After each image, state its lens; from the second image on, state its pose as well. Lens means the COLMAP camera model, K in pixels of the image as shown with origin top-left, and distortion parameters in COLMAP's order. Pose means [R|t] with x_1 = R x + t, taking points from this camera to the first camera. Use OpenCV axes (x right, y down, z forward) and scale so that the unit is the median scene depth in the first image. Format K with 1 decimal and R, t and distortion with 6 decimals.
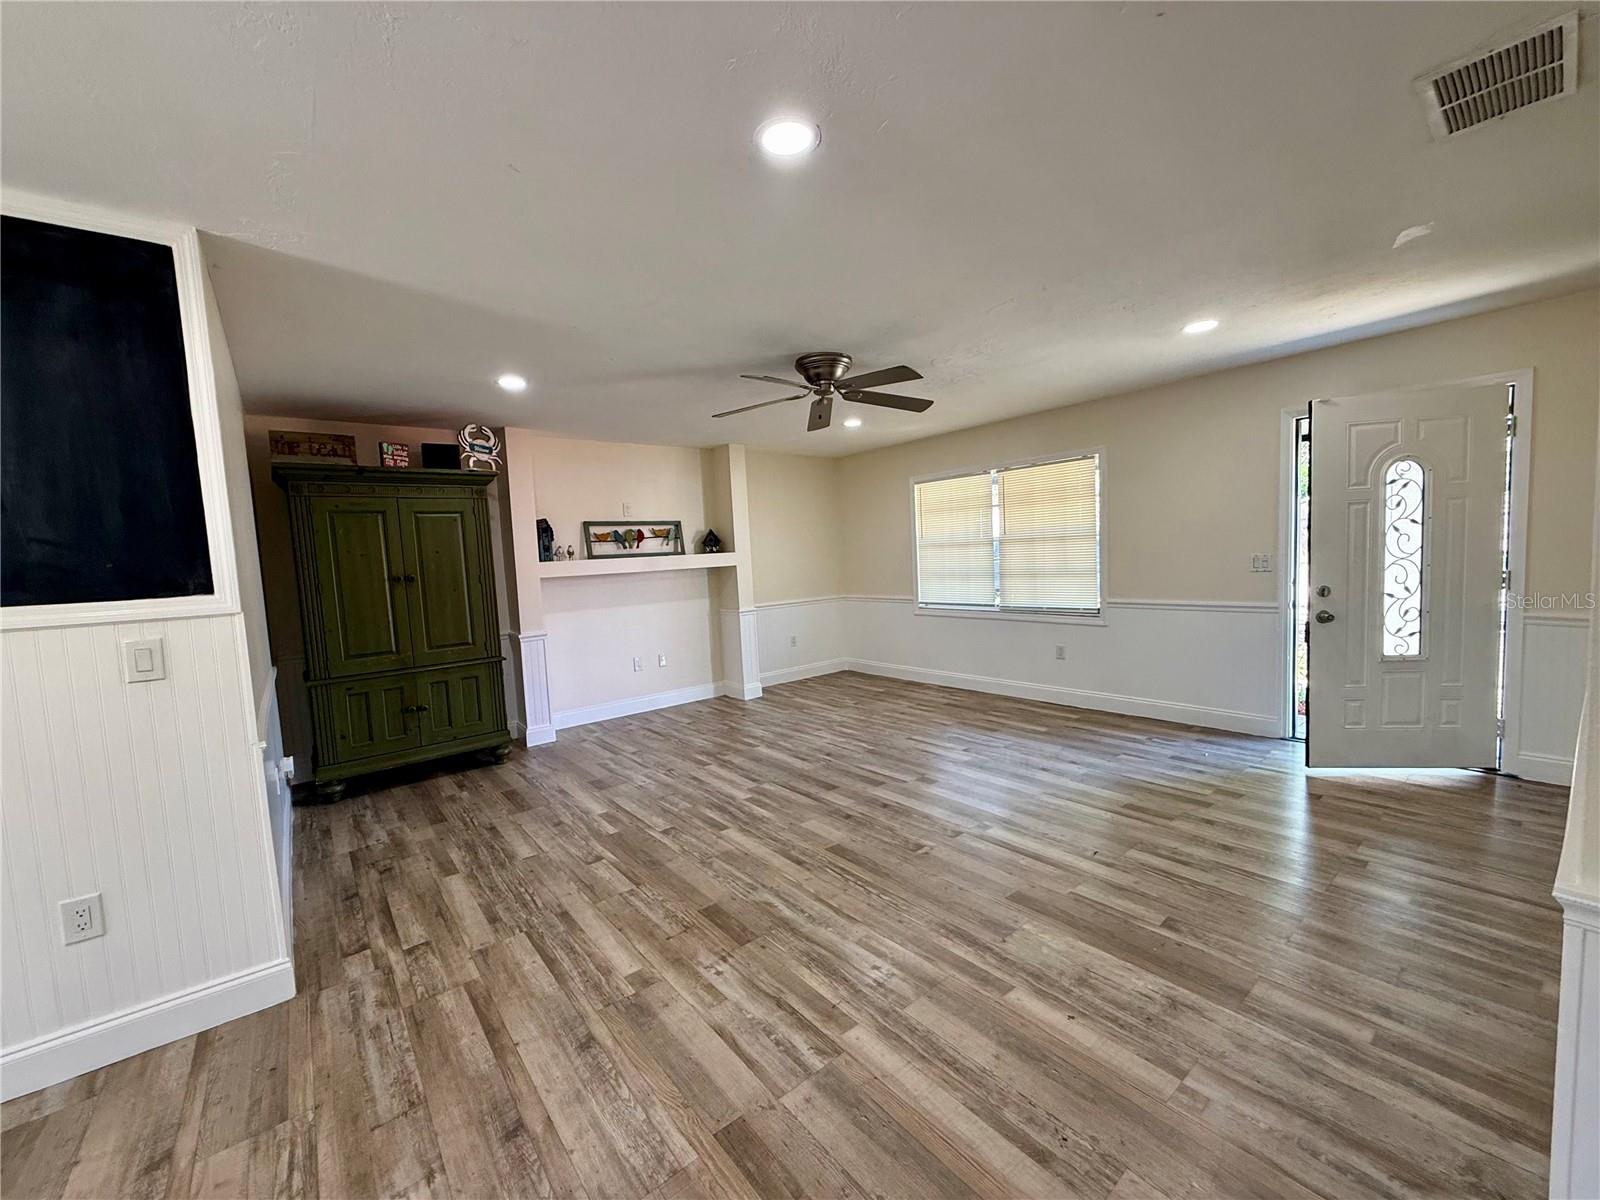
lens RADIAL K [[636.9, 0, 795.9], [0, 636.9, 601.3], [0, 0, 1]] dist [0.000092, 0.000250]
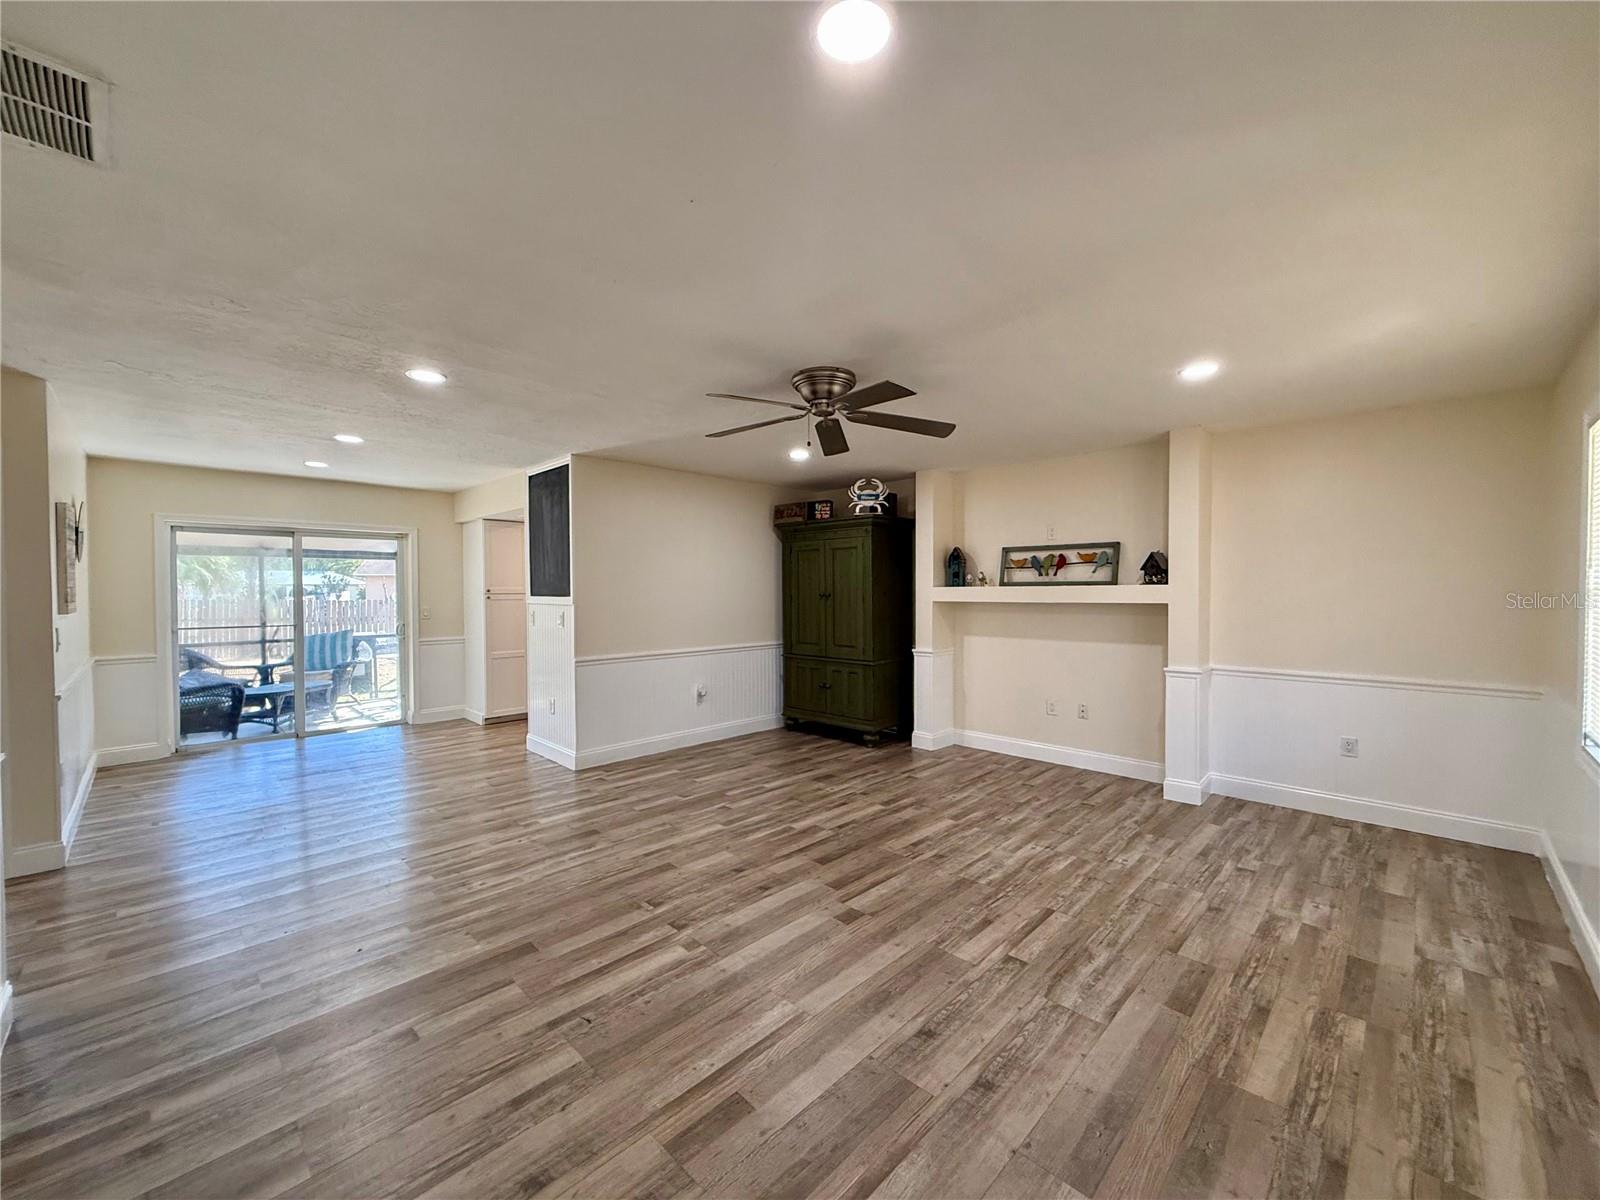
lens RADIAL K [[636.9, 0, 795.9], [0, 636.9, 601.3], [0, 0, 1]] dist [0.000092, 0.000250]
pose [[0.117866, 0.067207, -0.990753, 0.959509], [-0.077376, 0.995295, 0.058310, -0.118643], [0.990010, 0.069788, 0.122512, 0.893845]]
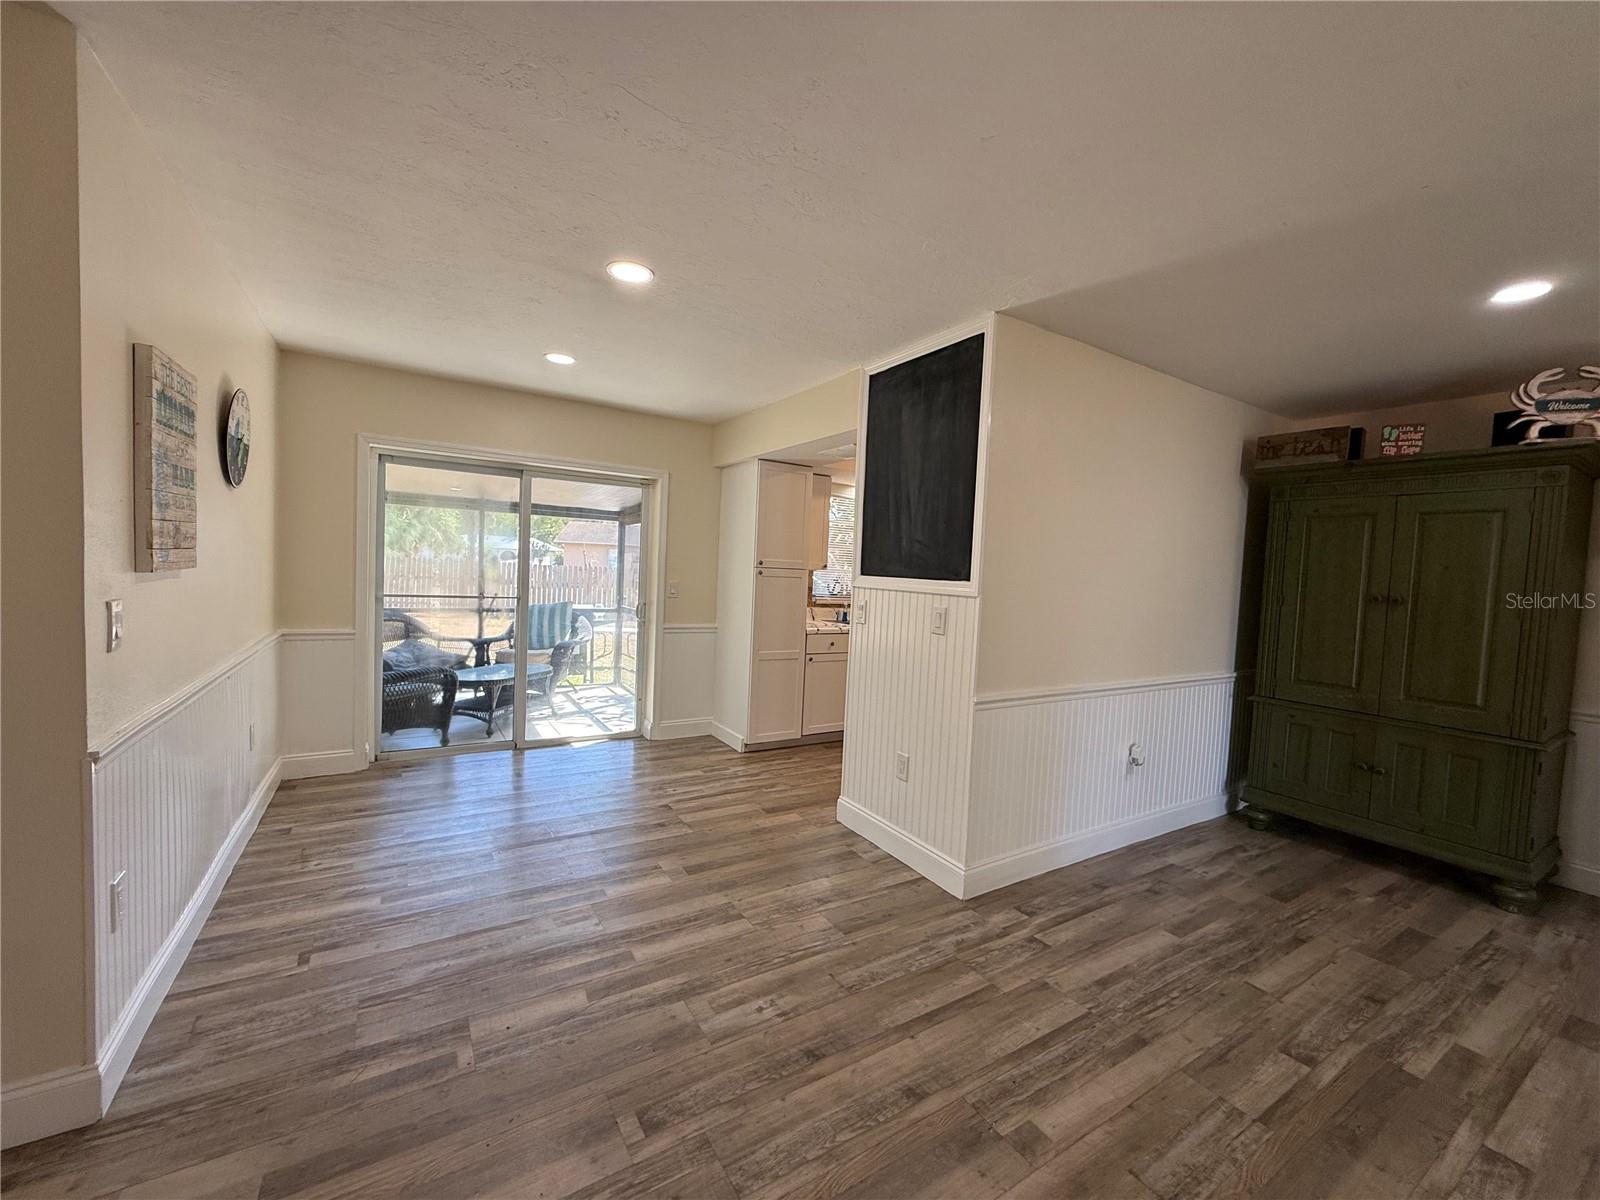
lens RADIAL K [[636.9, 0, 795.9], [0, 636.9, 601.3], [0, 0, 1]] dist [0.000092, 0.000250]
pose [[-0.120859, 0.094732, -0.988139, 0.276636], [-0.114945, 0.987404, 0.108721, -0.042117], [0.985992, 0.126721, -0.108448, 0.445396]]
